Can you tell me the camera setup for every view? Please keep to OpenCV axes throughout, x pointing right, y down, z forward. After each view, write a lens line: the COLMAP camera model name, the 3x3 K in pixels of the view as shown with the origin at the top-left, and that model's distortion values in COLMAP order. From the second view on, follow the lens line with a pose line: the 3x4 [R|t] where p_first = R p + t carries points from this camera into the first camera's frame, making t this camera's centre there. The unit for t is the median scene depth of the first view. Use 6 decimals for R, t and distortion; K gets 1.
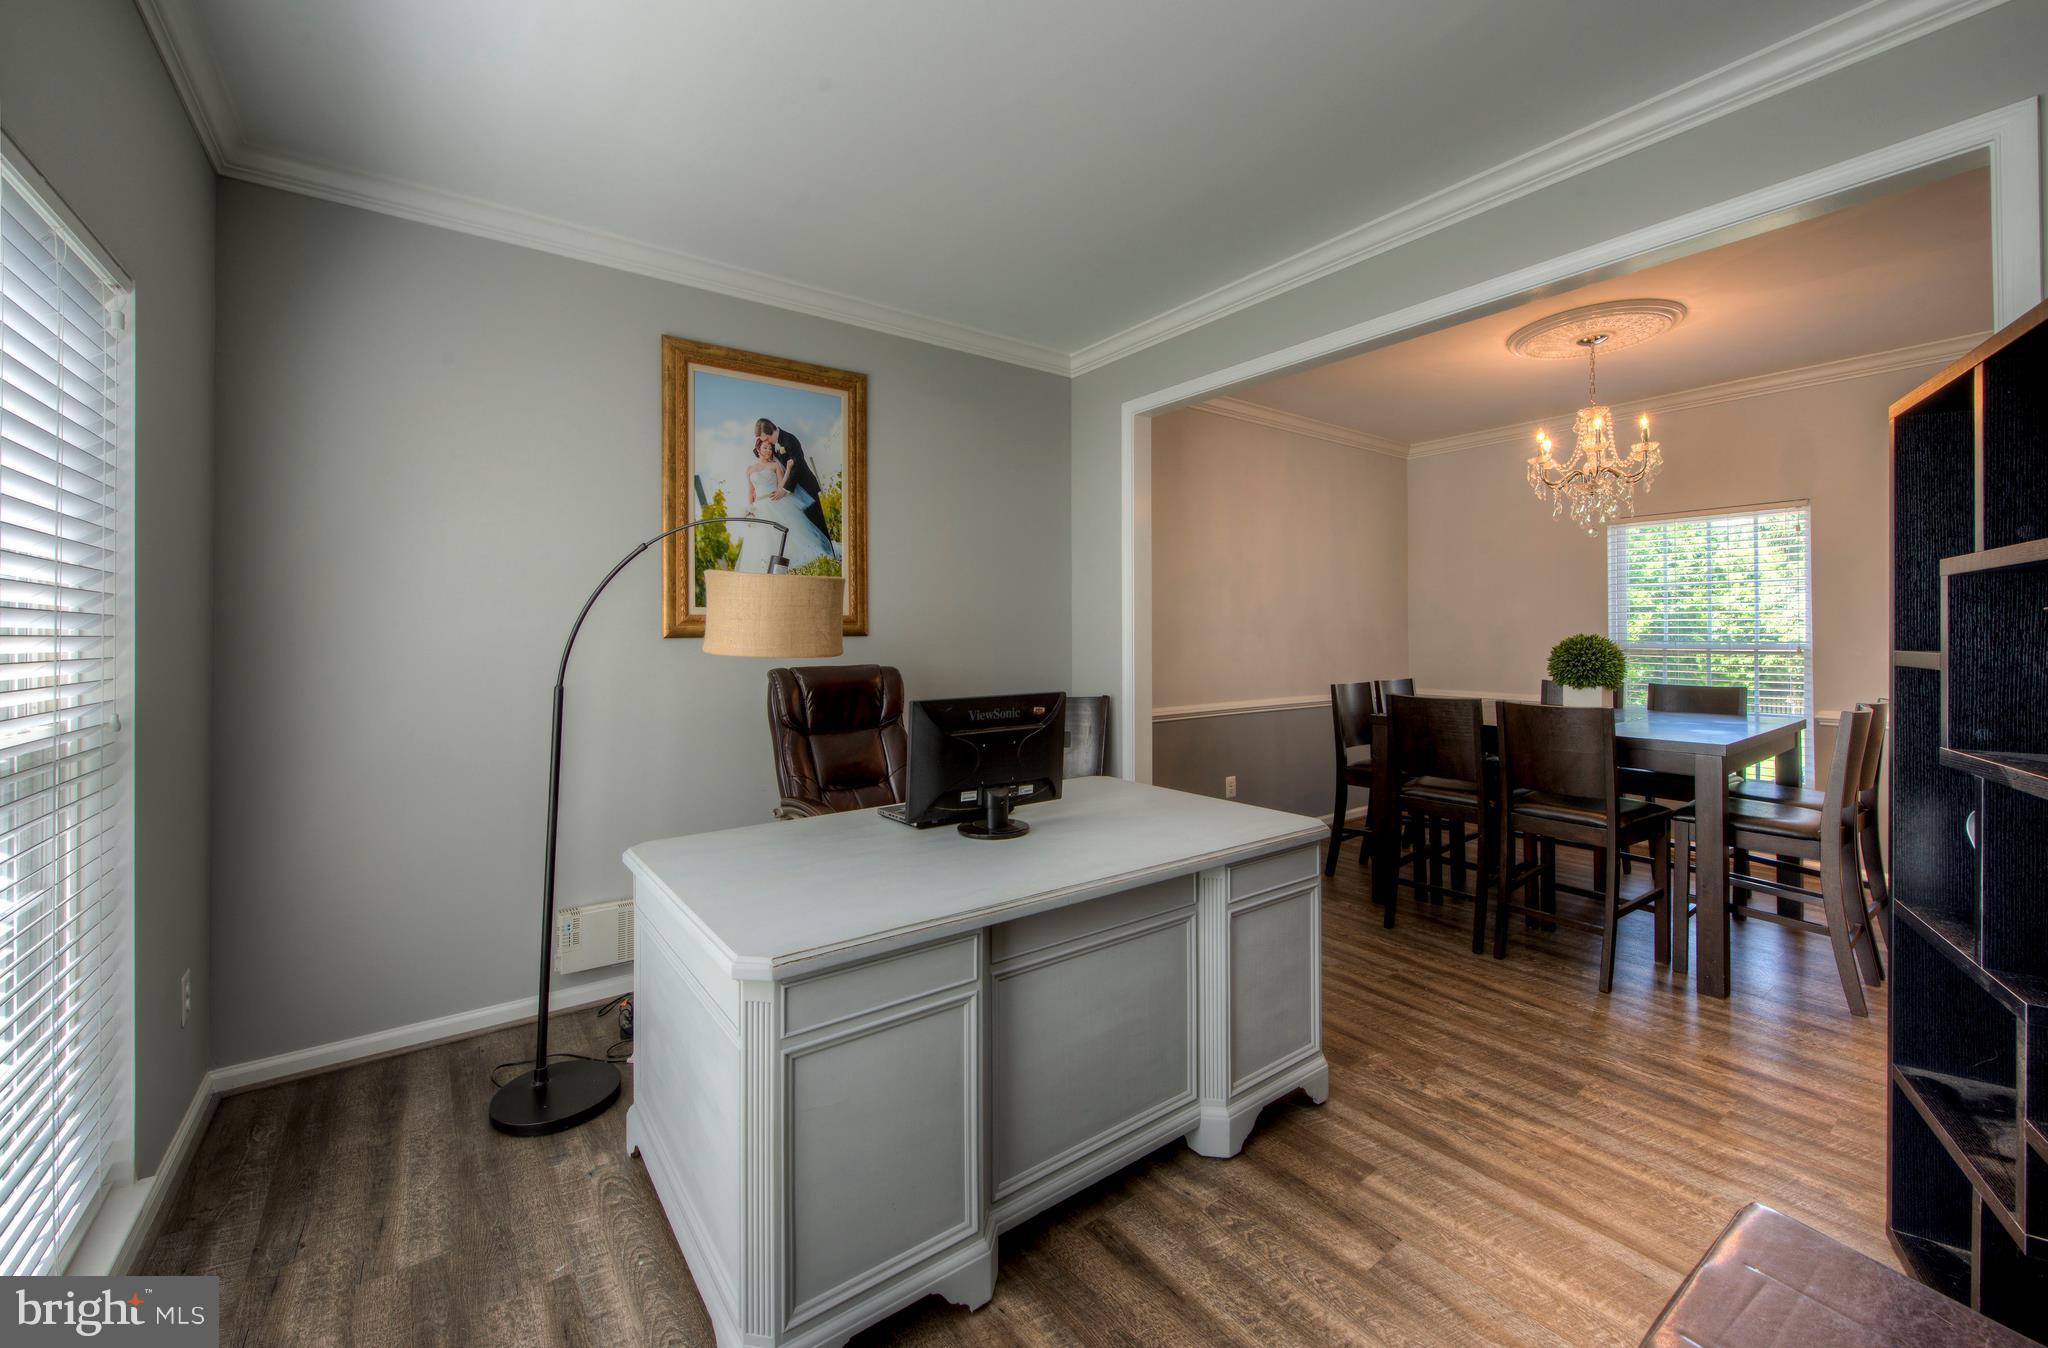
lens RADIAL K [[806.7, 0, 1021.0], [0, 806.7, 635.9], [0, 0, 1]] dist [-0.000301, -0.000125]
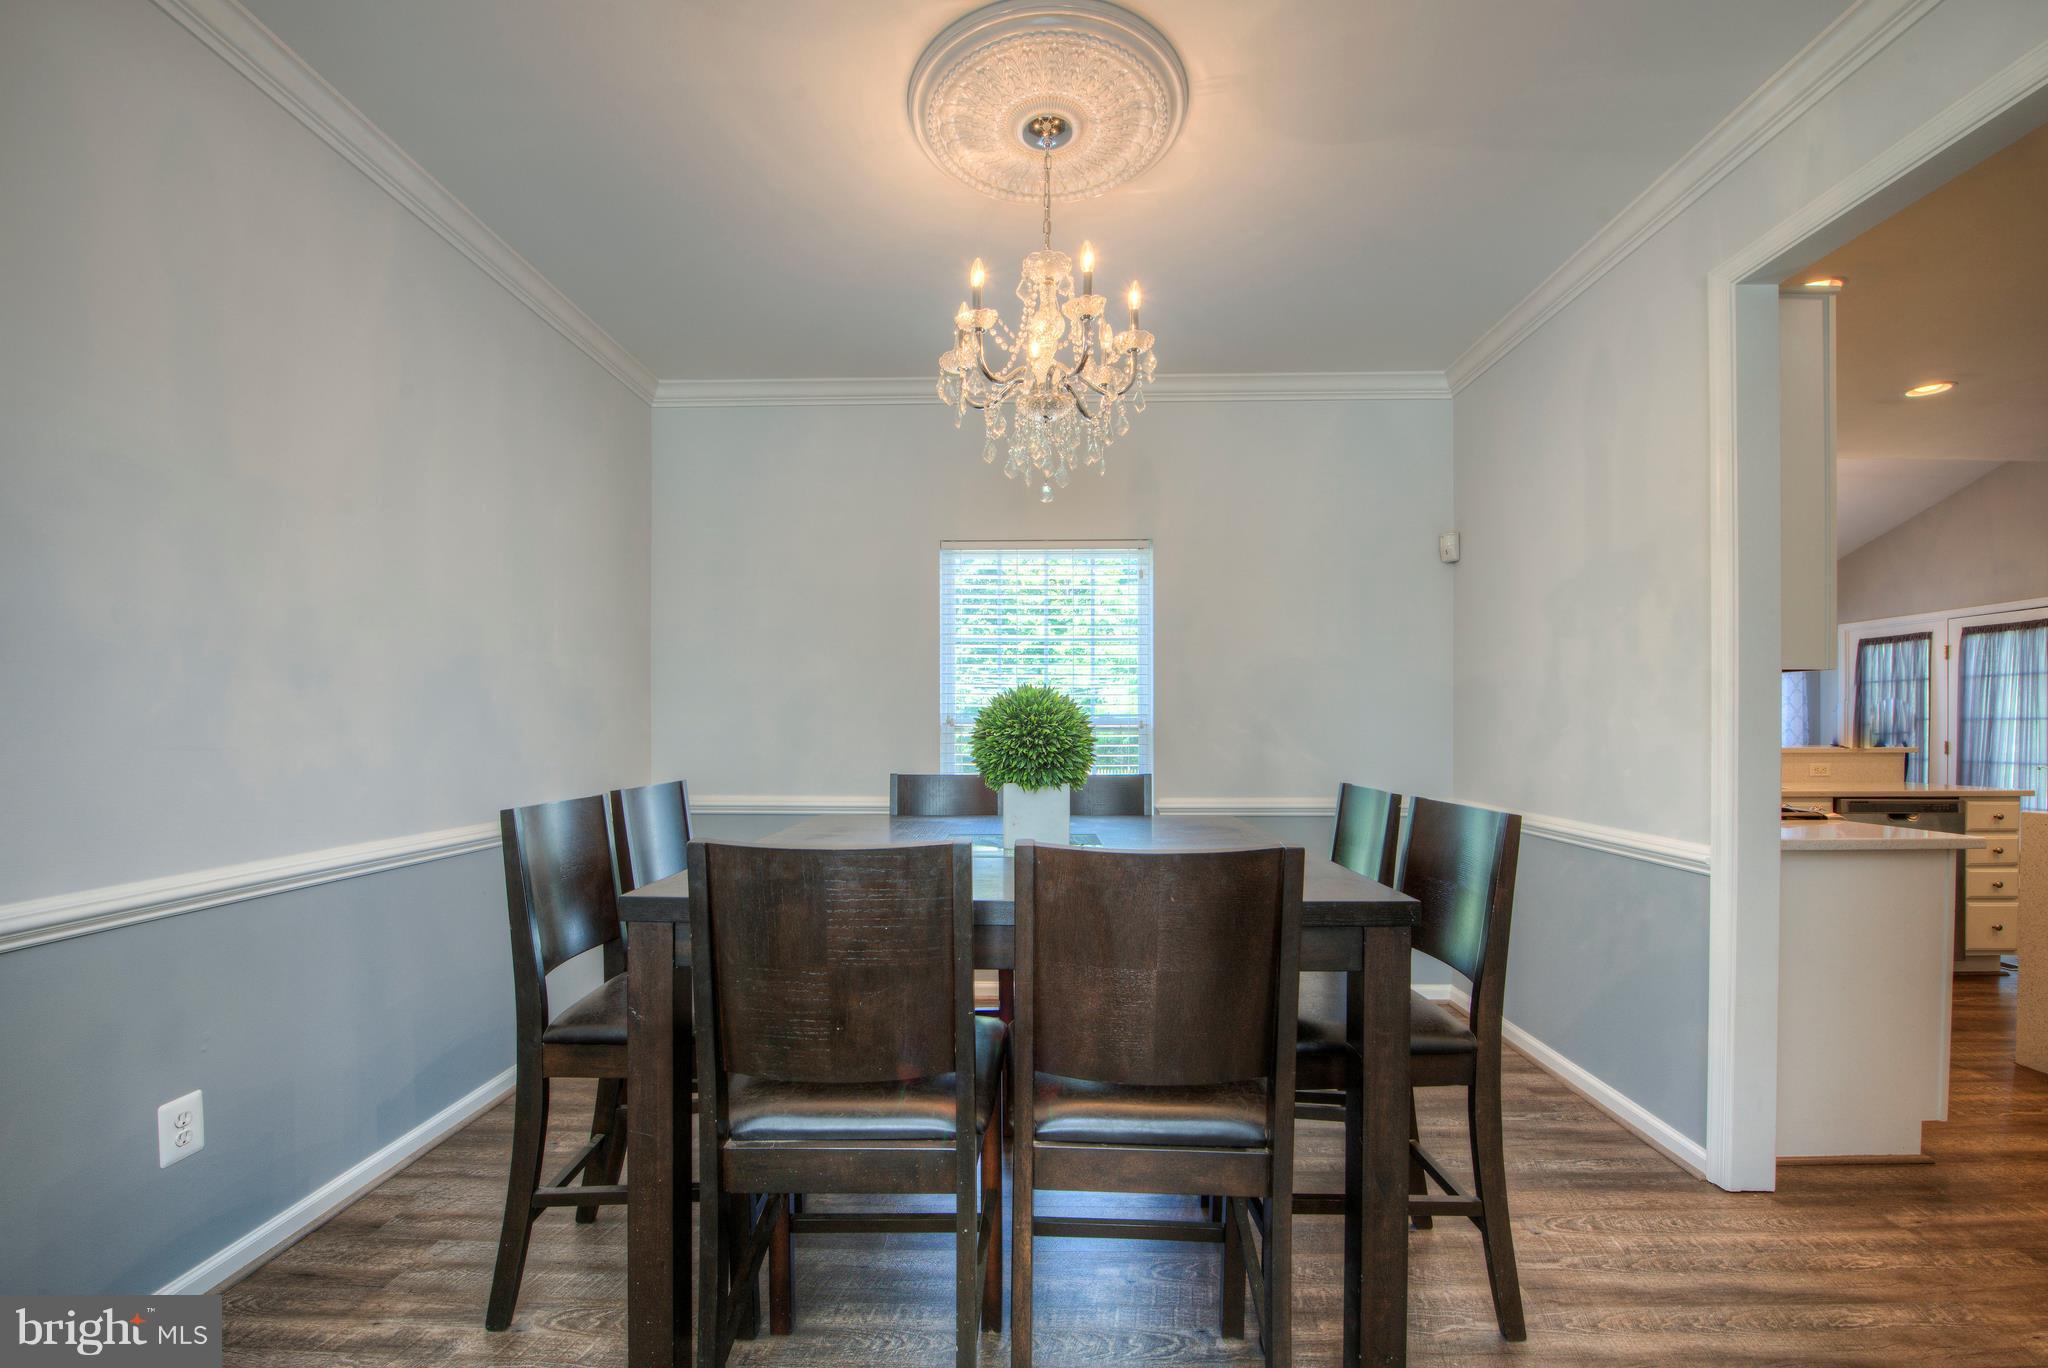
lens RADIAL K [[841.5, 0, 1019.7], [0, 841.5, 722.1], [0, 0, 1]] dist [-0.016892, -0.000140]
pose [[0.605761, 0.006262, 0.795622, 0.215075], [-0.003474, 0.999980, -0.005226, 0.020497], [-0.795639, 0.000402, 0.605771, 0.558417]]
